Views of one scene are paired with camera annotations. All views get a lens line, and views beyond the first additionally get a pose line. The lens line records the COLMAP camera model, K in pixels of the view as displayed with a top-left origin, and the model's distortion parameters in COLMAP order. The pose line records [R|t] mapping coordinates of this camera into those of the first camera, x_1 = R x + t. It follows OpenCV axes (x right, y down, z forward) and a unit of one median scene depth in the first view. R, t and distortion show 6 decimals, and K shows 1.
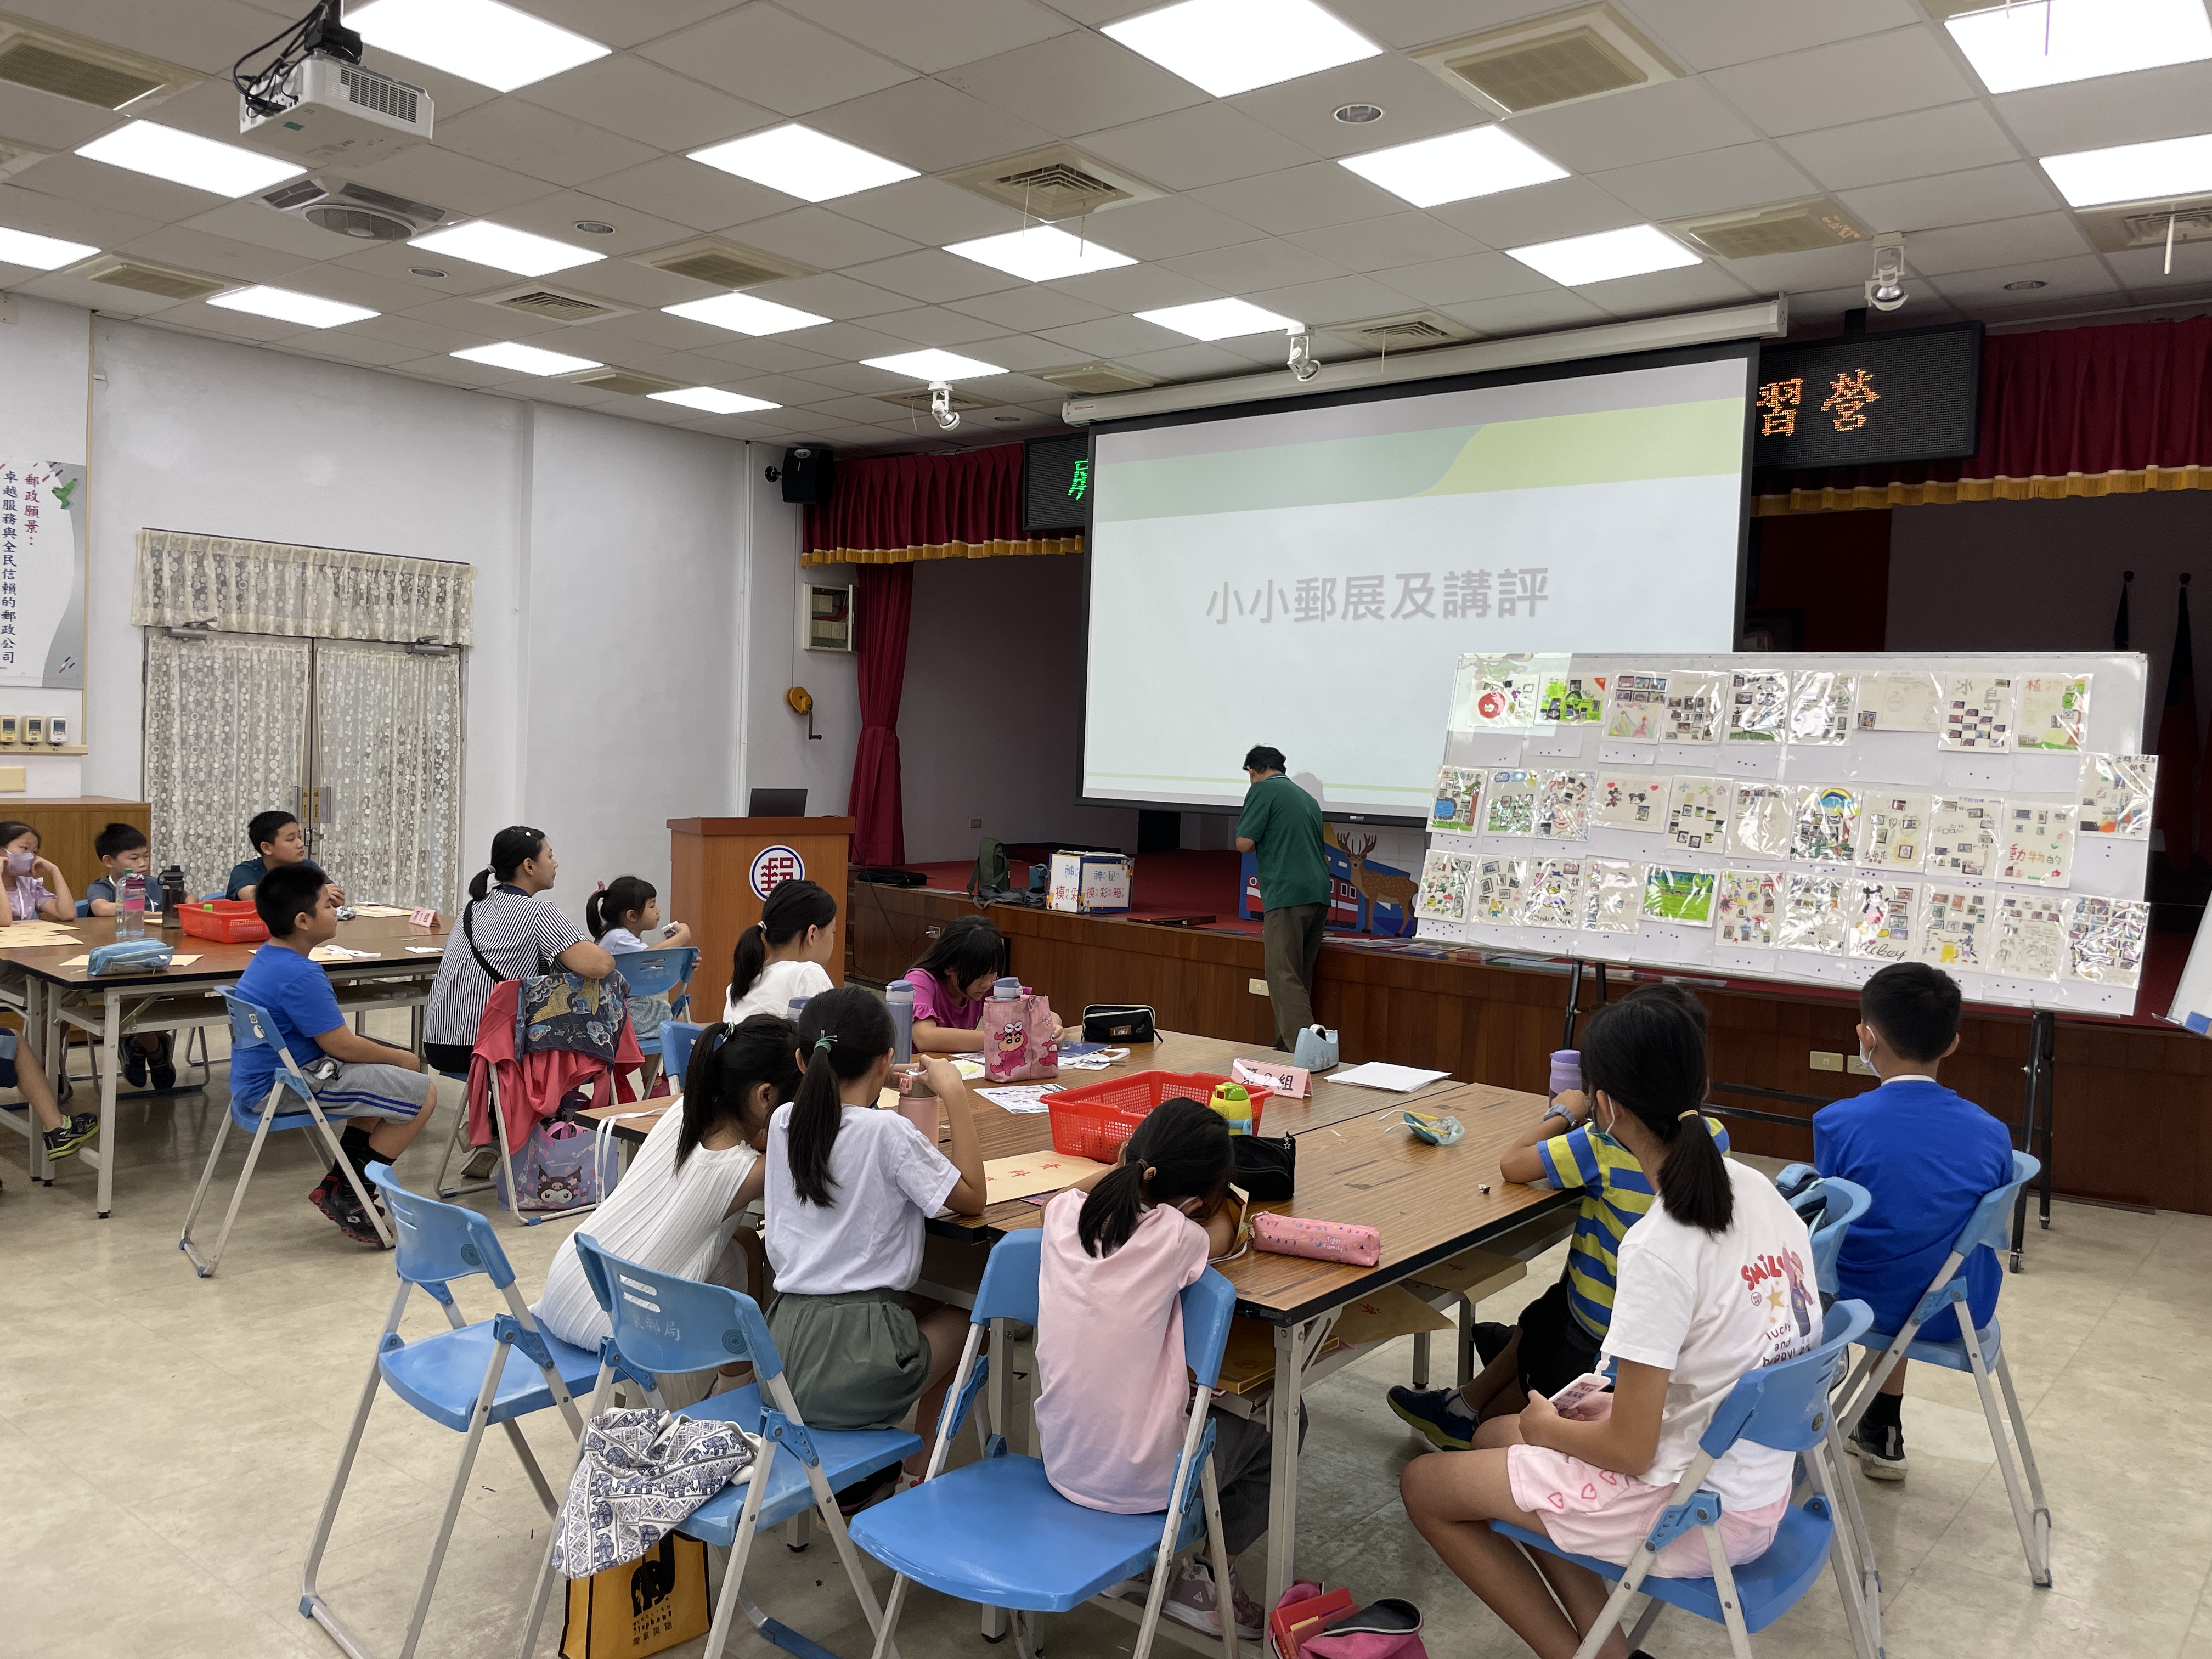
lens RADIAL K [[1697.1, 0, 1093.1], [0, 1697.1, 846.2], [0, 0, 1]] dist [0.020633, -0.029458]
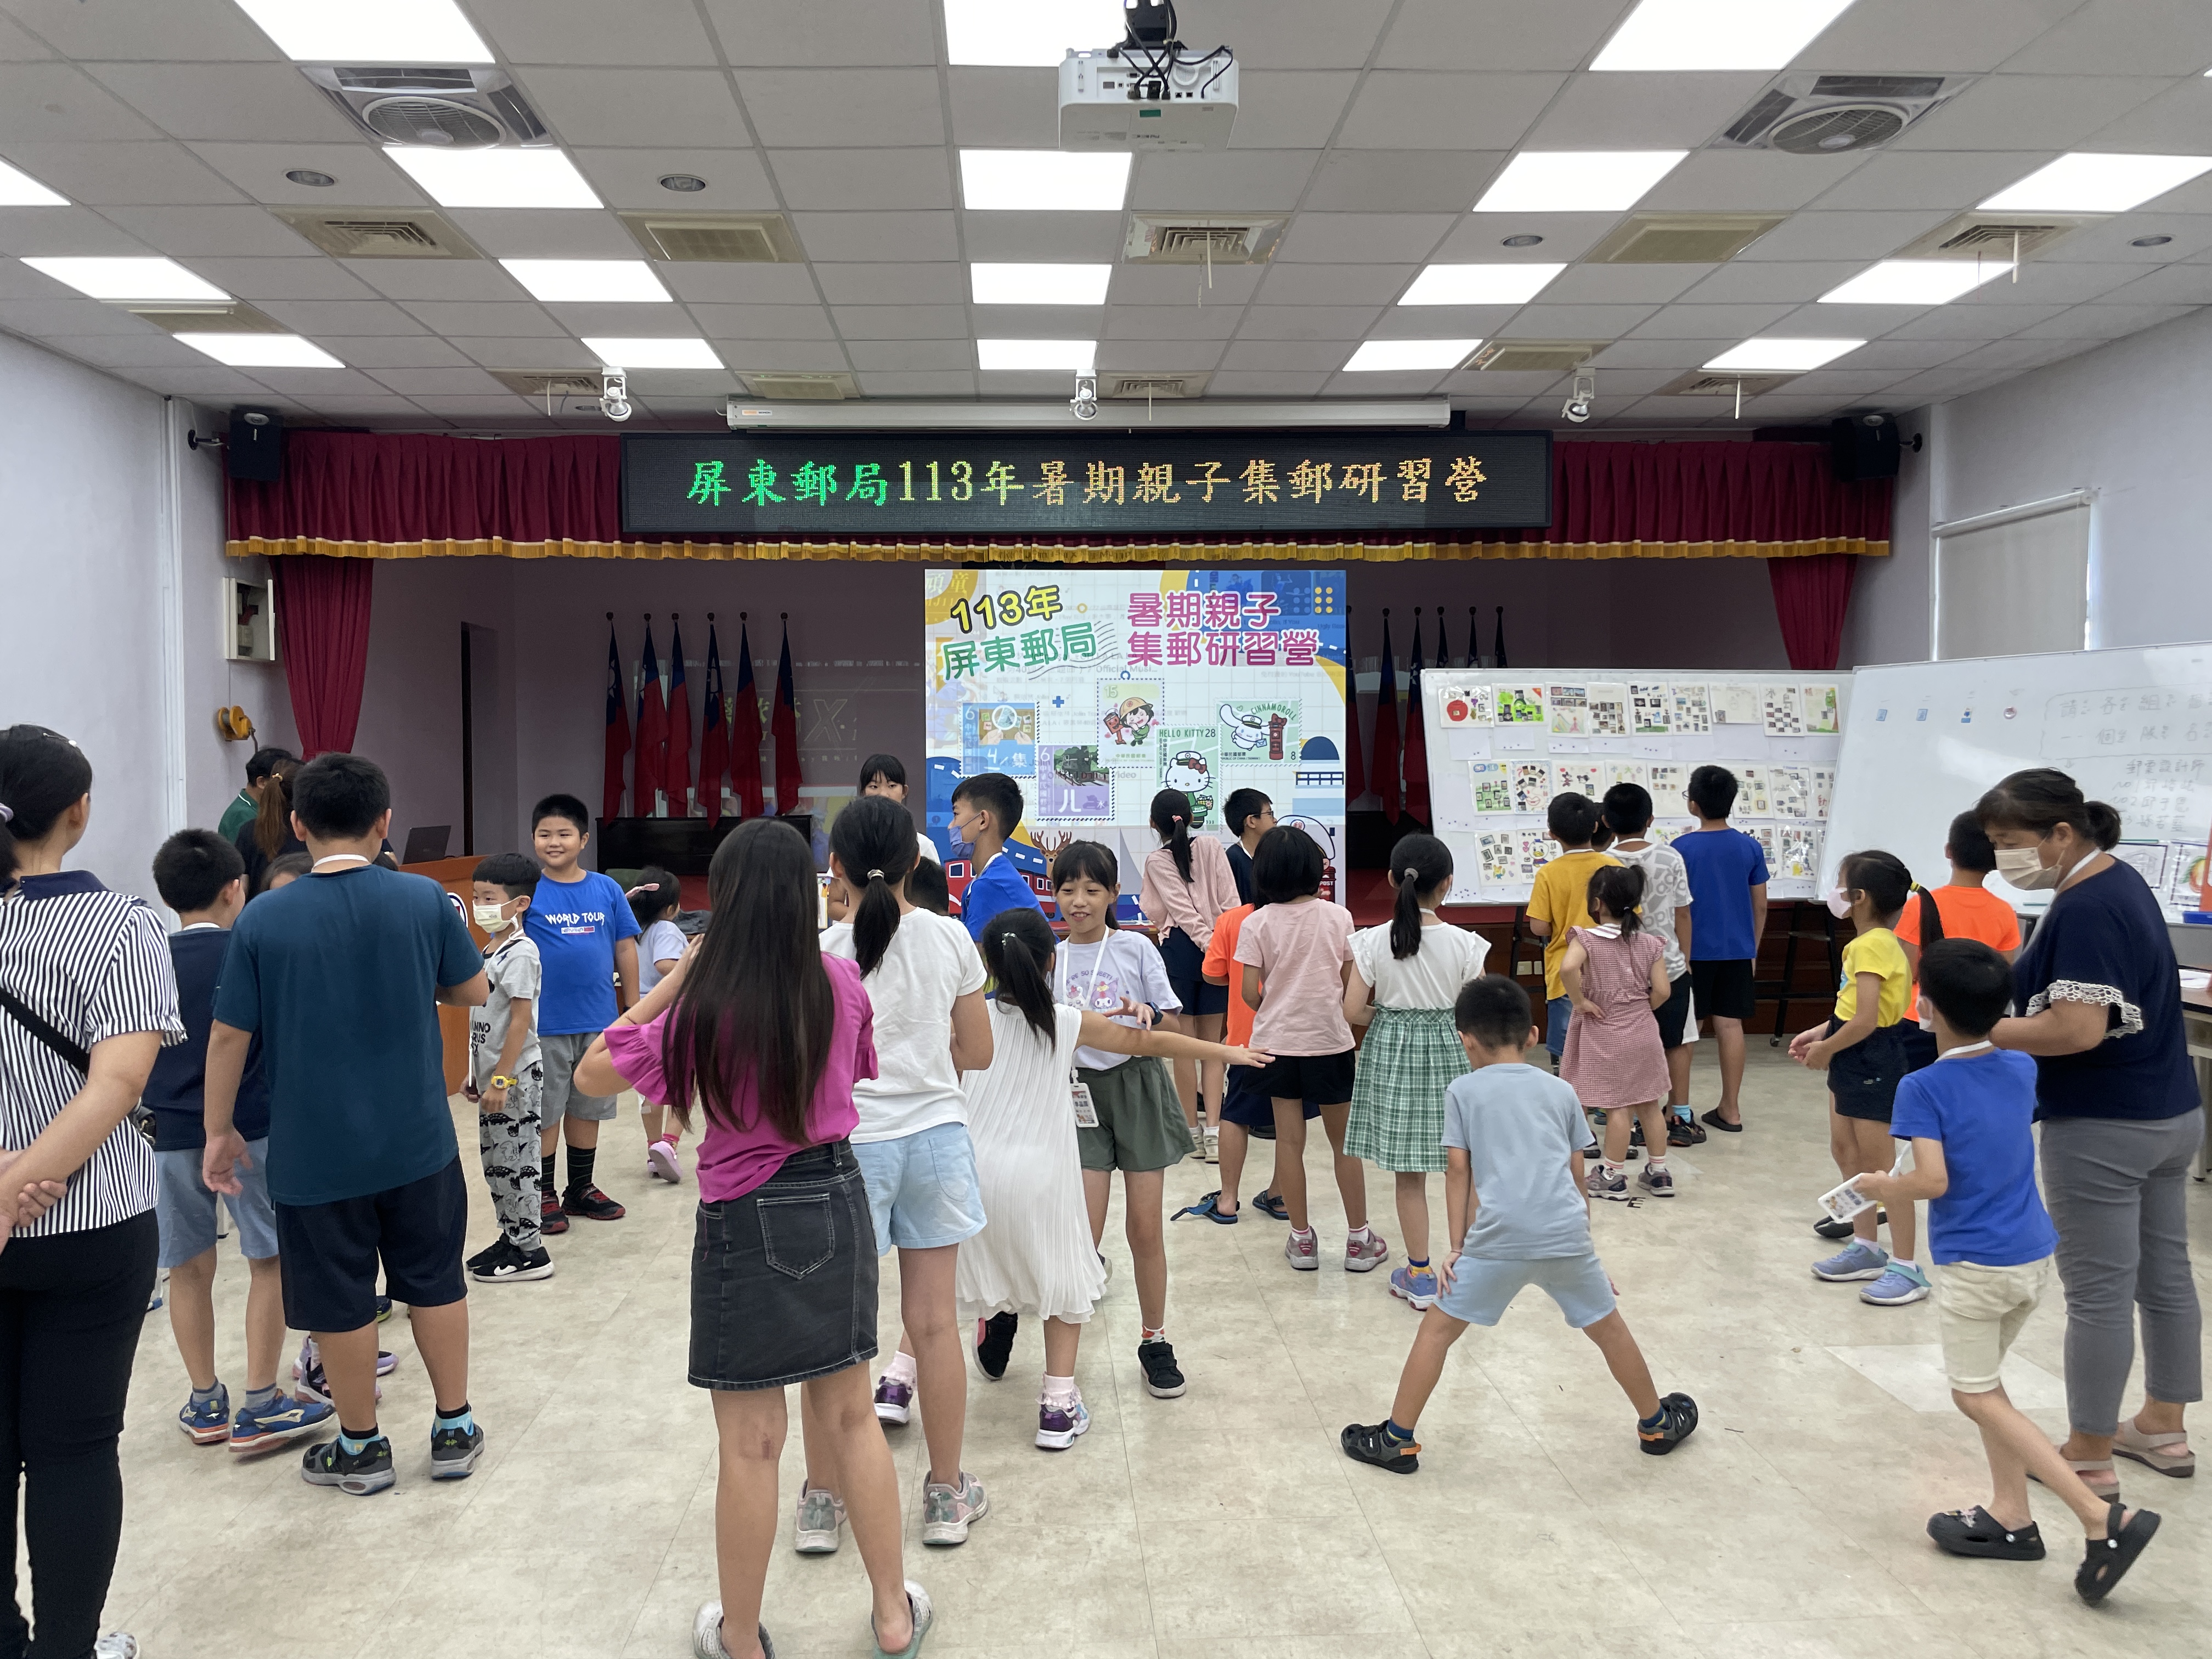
lens RADIAL K [[1697.1, 0, 1095.3], [0, 1697.1, 812.9], [0, 0, 1]] dist [0.020633, -0.029458]
pose [[0.741938, -0.059215, 0.667849, -0.773780], [0.072923, 0.997310, 0.007414, -0.035706], [-0.666492, 0.043200, 0.744260, 0.241378]]
